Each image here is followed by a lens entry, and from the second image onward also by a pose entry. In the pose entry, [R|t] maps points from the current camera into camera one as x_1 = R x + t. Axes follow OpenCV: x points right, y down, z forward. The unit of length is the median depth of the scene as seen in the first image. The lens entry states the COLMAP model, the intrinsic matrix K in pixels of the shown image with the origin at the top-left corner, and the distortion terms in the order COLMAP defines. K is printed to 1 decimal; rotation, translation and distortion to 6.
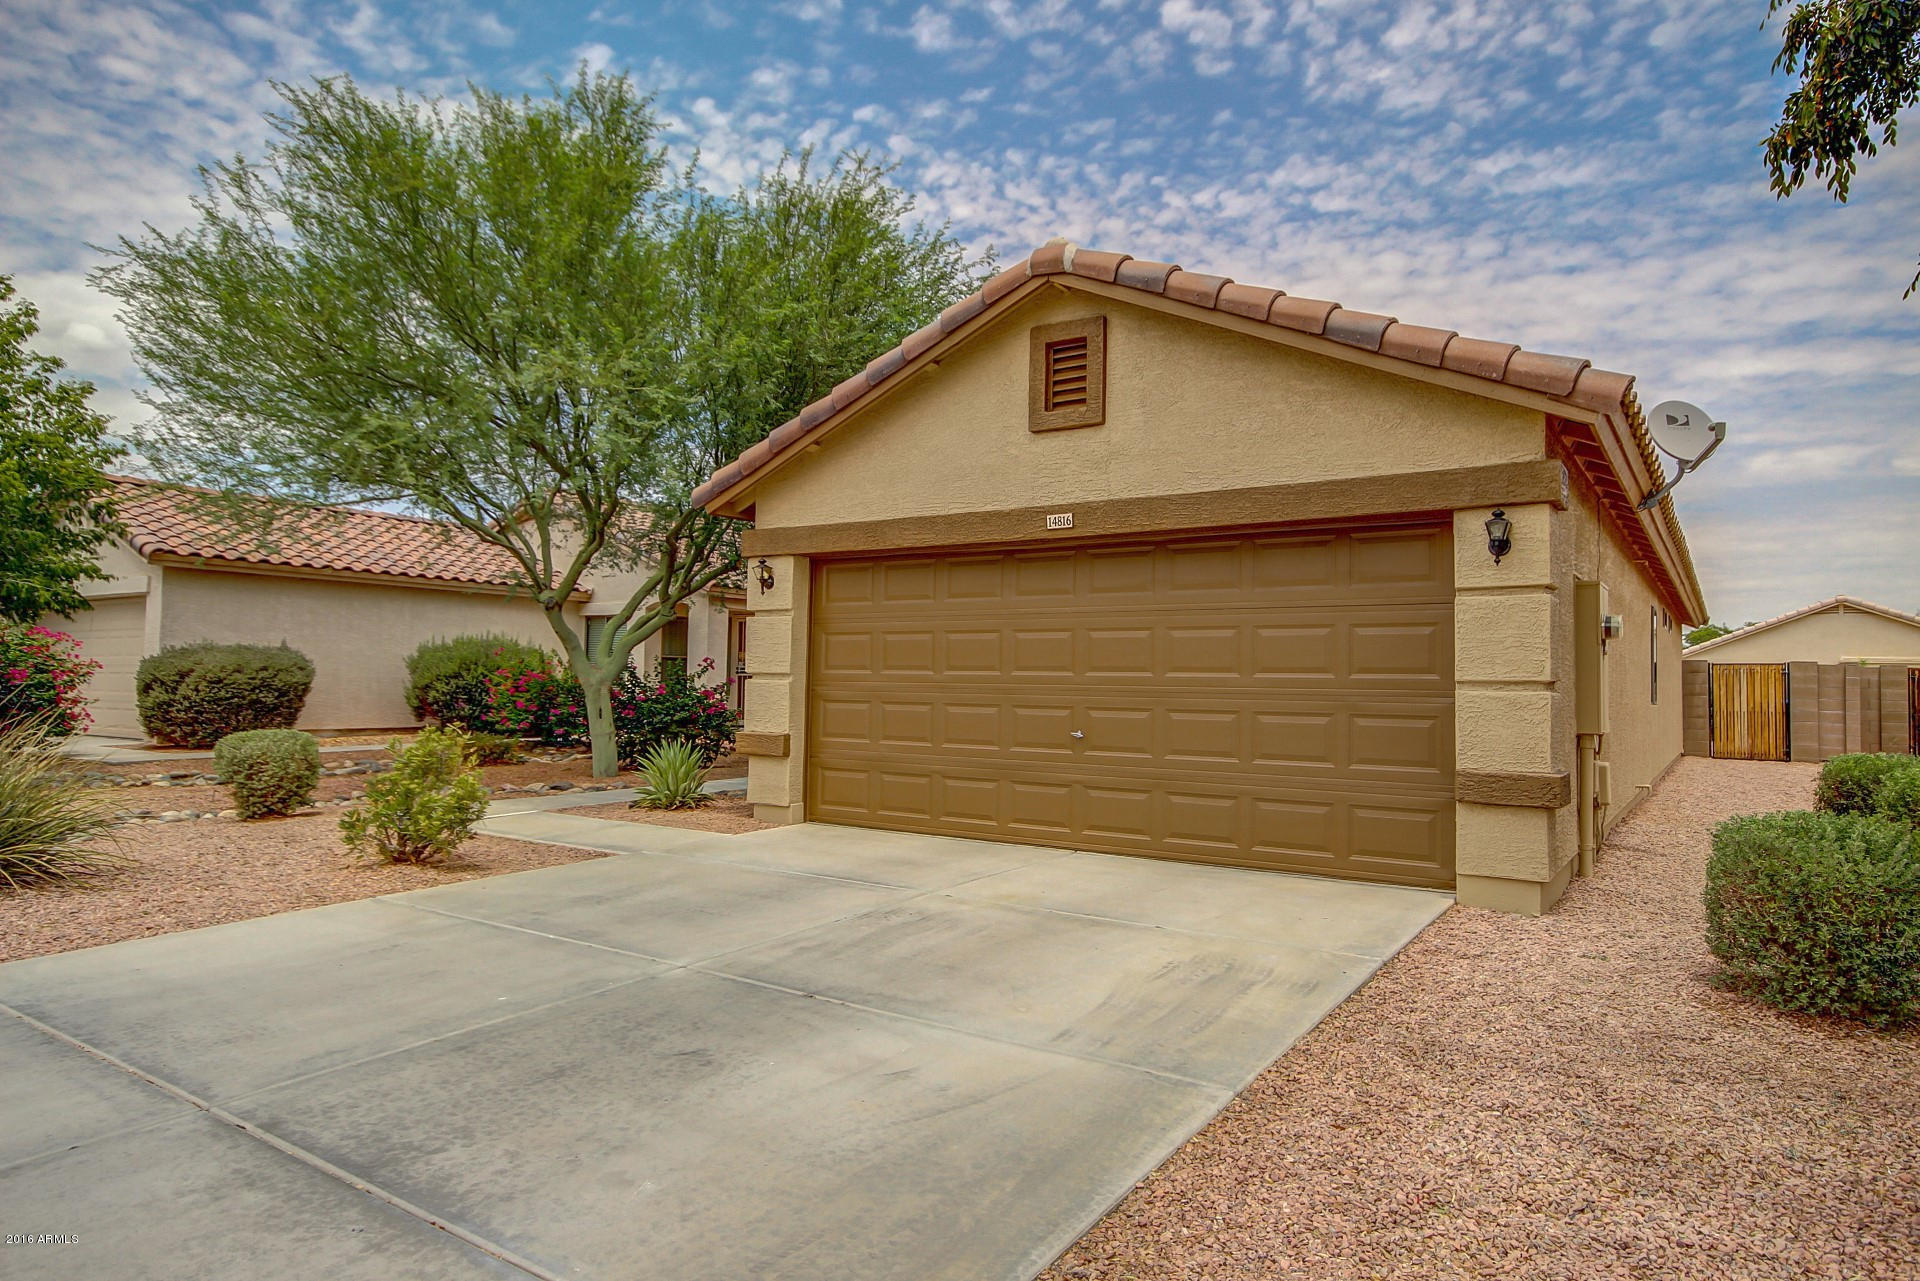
lens RADIAL K [[1137.5, 0, 960.0], [0, 1137.5, 640.5], [0, 0, 1]] dist [0.016933, -0.001139]
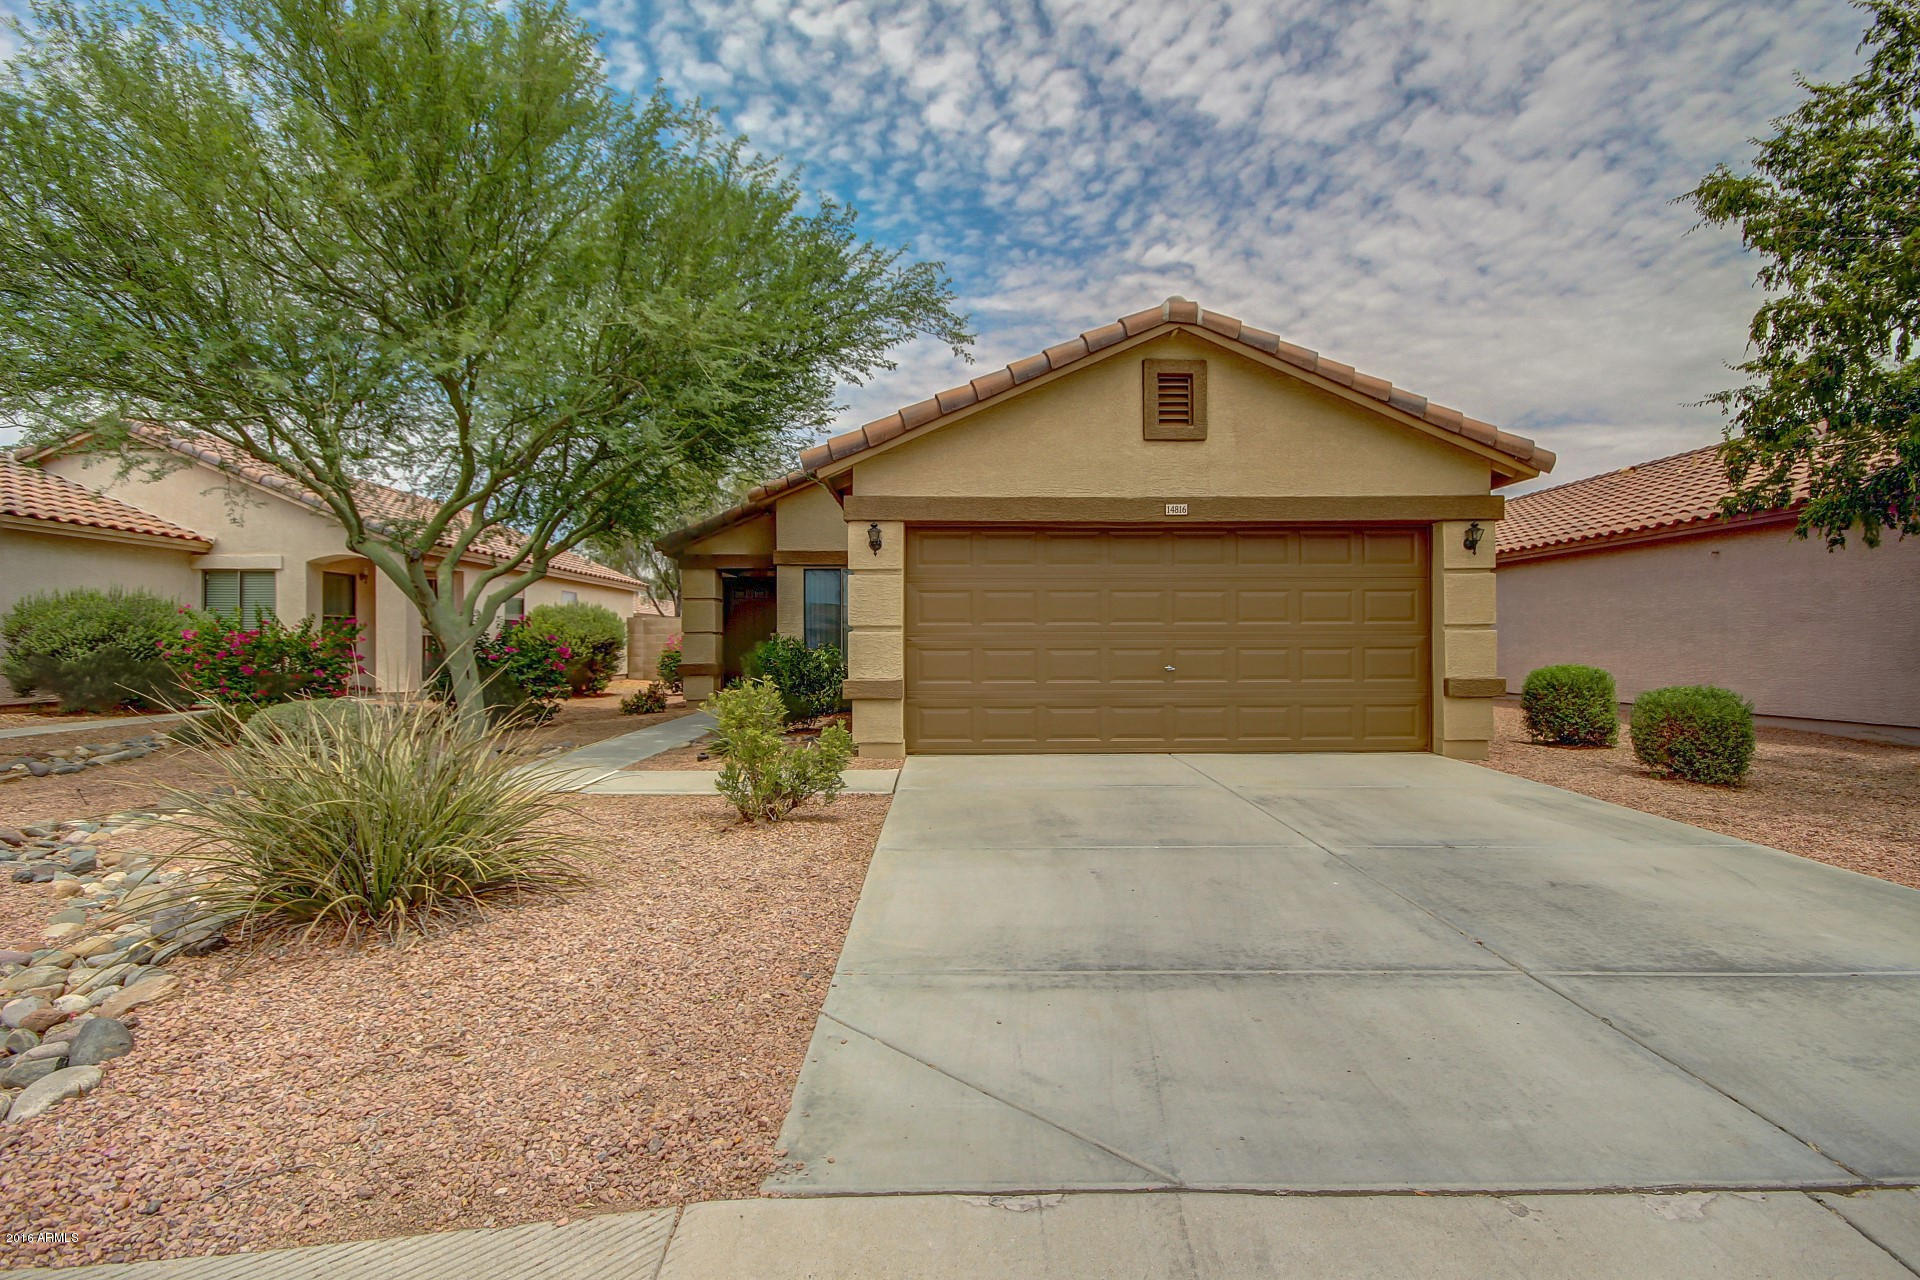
lens RADIAL K [[930.6, 0, 960.0], [0, 930.6, 640.0], [0, 0, 1]] dist [0.028023, -0.018789]
pose [[0.818589, -0.016159, 0.574153, -0.698169], [-0.005439, 0.999341, 0.035880, 0.009881], [-0.574354, -0.032494, 0.817962, 0.223682]]
